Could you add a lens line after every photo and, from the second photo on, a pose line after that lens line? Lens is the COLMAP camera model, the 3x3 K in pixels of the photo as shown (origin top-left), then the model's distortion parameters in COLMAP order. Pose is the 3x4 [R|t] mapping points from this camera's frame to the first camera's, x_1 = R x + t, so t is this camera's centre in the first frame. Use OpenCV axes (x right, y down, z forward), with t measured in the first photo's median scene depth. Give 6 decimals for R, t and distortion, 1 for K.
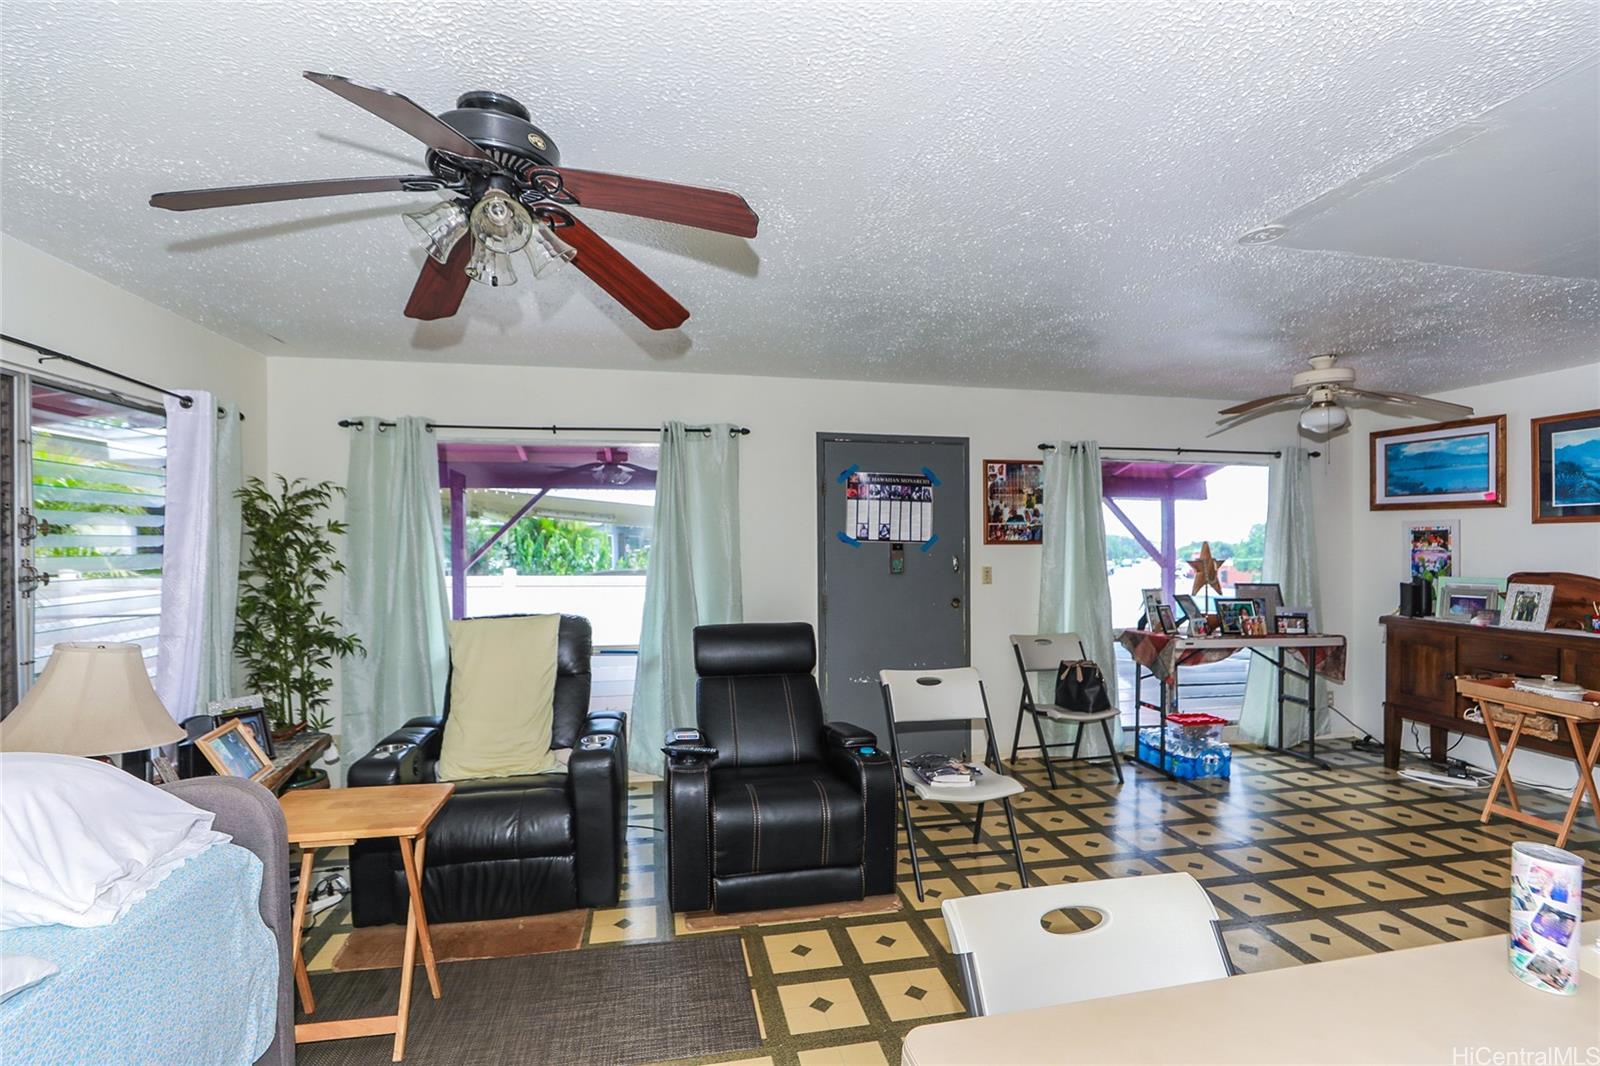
lens RADIAL K [[717.9, 0, 800.0], [0, 717.9, 537.3], [0, 0, 1]] dist [-0.029514, 0.010983]
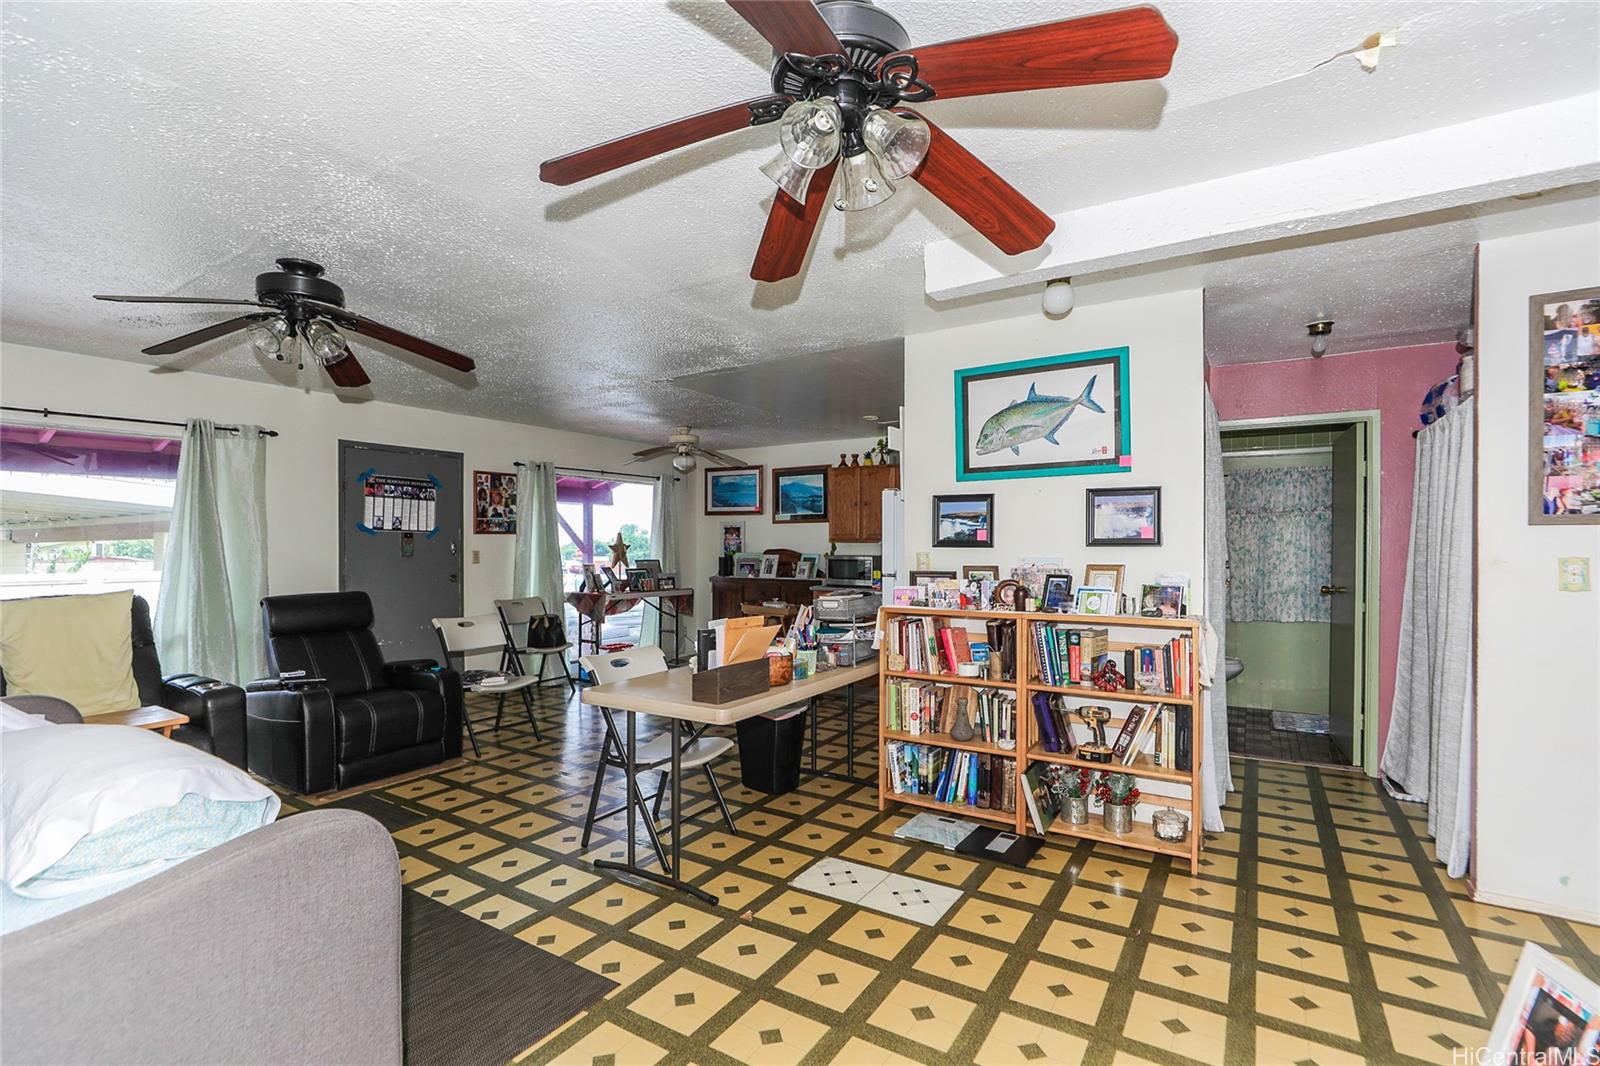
lens RADIAL K [[738.3, 0, 807.8], [0, 738.3, 545.2], [0, 0, 1]] dist [-0.060012, 0.023902]
pose [[0.684853, -0.005849, 0.728658, -0.316567], [-0.000927, 0.999960, 0.008898, 0.018795], [-0.728681, -0.006770, 0.684820, -0.394496]]
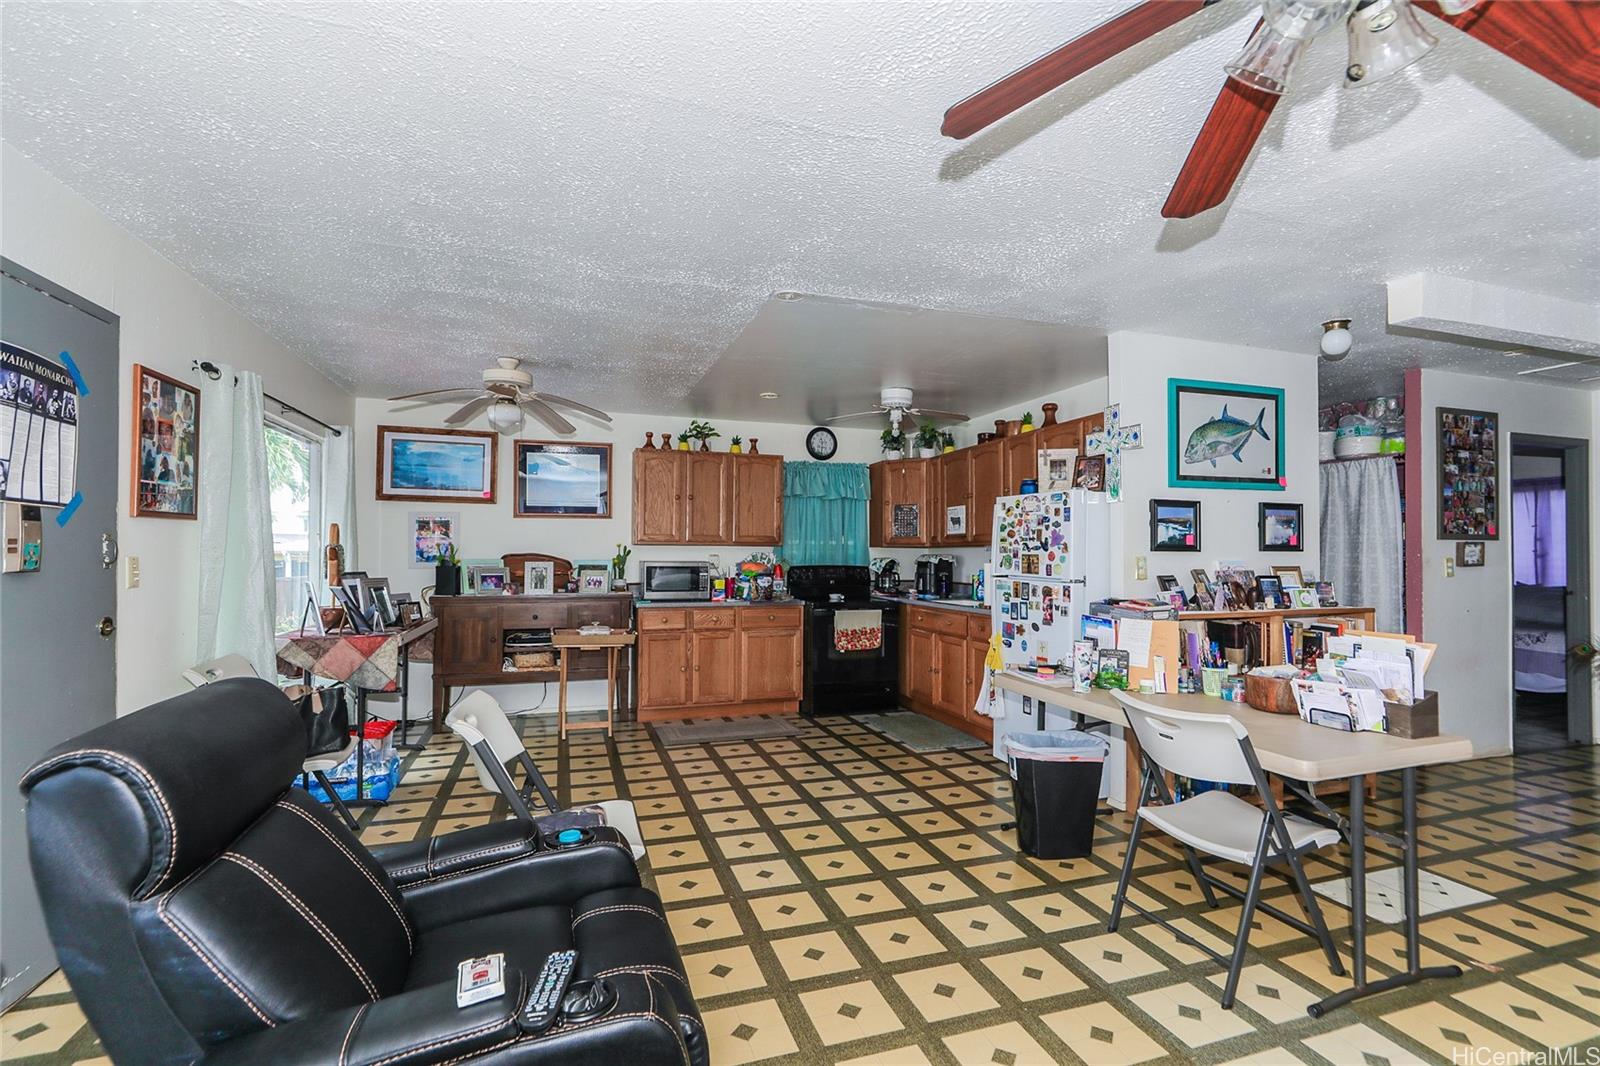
lens RADIAL K [[738.3, 0, 807.8], [0, 738.3, 545.2], [0, 0, 1]] dist [-0.060012, 0.023902]
pose [[-0.133584, 0.002766, 0.991034, -0.369684], [-0.011286, 0.999927, -0.004312, 0.029443], [-0.990973, -0.011761, -0.133543, 0.573079]]
